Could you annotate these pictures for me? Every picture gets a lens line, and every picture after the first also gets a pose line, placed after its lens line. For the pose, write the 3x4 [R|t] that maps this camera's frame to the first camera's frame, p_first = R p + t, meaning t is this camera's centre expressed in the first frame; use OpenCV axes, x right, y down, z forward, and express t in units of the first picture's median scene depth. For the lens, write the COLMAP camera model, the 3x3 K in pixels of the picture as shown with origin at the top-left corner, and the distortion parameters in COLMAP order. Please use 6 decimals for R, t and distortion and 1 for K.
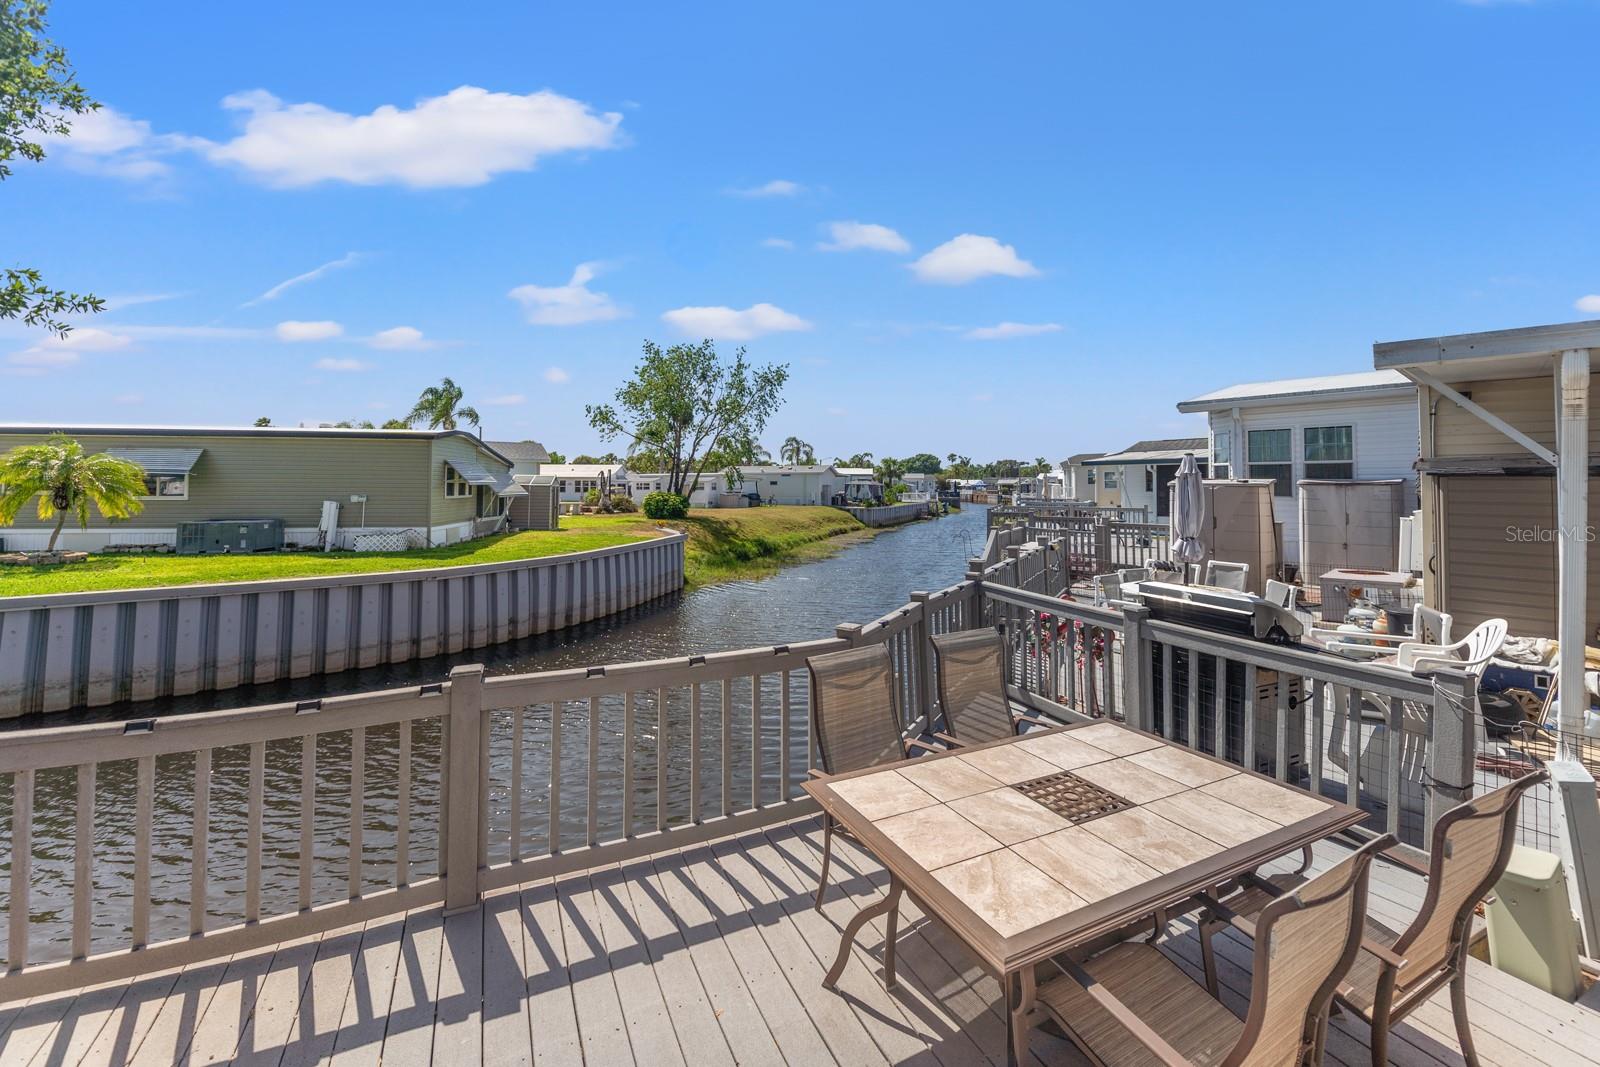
lens RADIAL K [[644.8, 0, 793.9], [0, 644.8, 459.6], [0, 0, 1]] dist [0.029735, -0.014083]
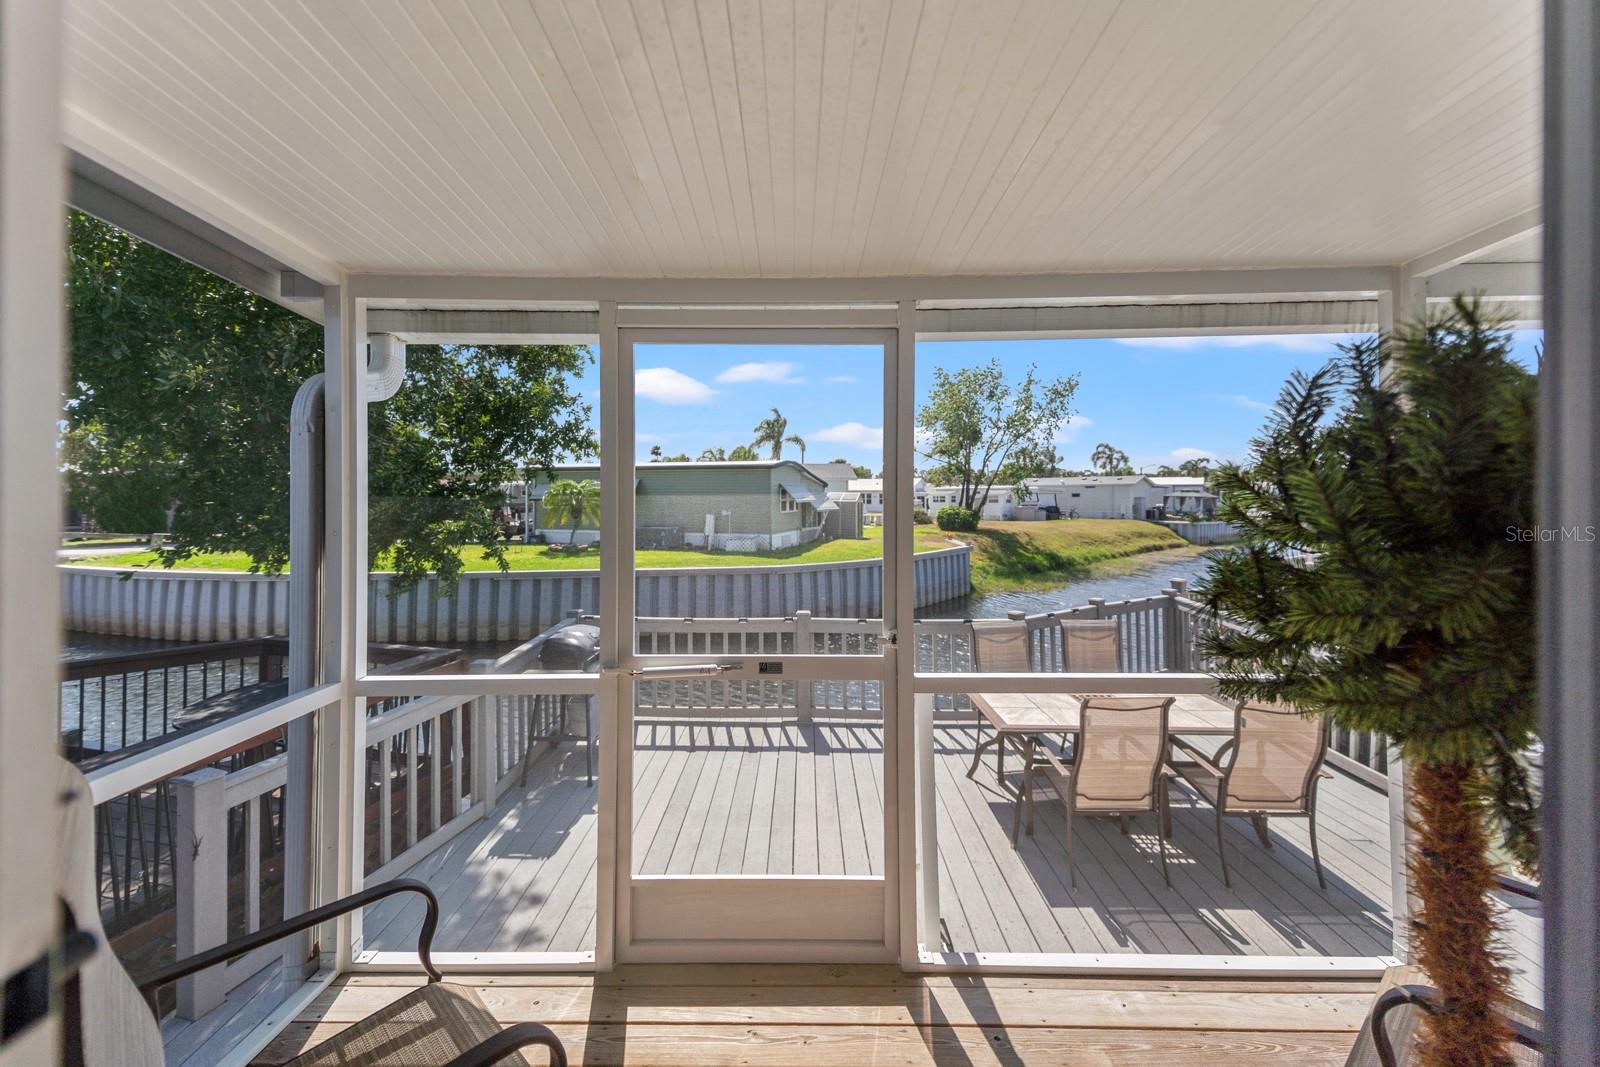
lens RADIAL K [[644.8, 0, 793.9], [0, 644.8, 459.6], [0, 0, 1]] dist [0.029735, -0.014083]
pose [[0.894435, -0.027555, -0.446348, 0.043723], [0.021706, 0.999598, -0.018215, -0.013859], [0.446670, 0.006604, 0.894674, -0.093368]]
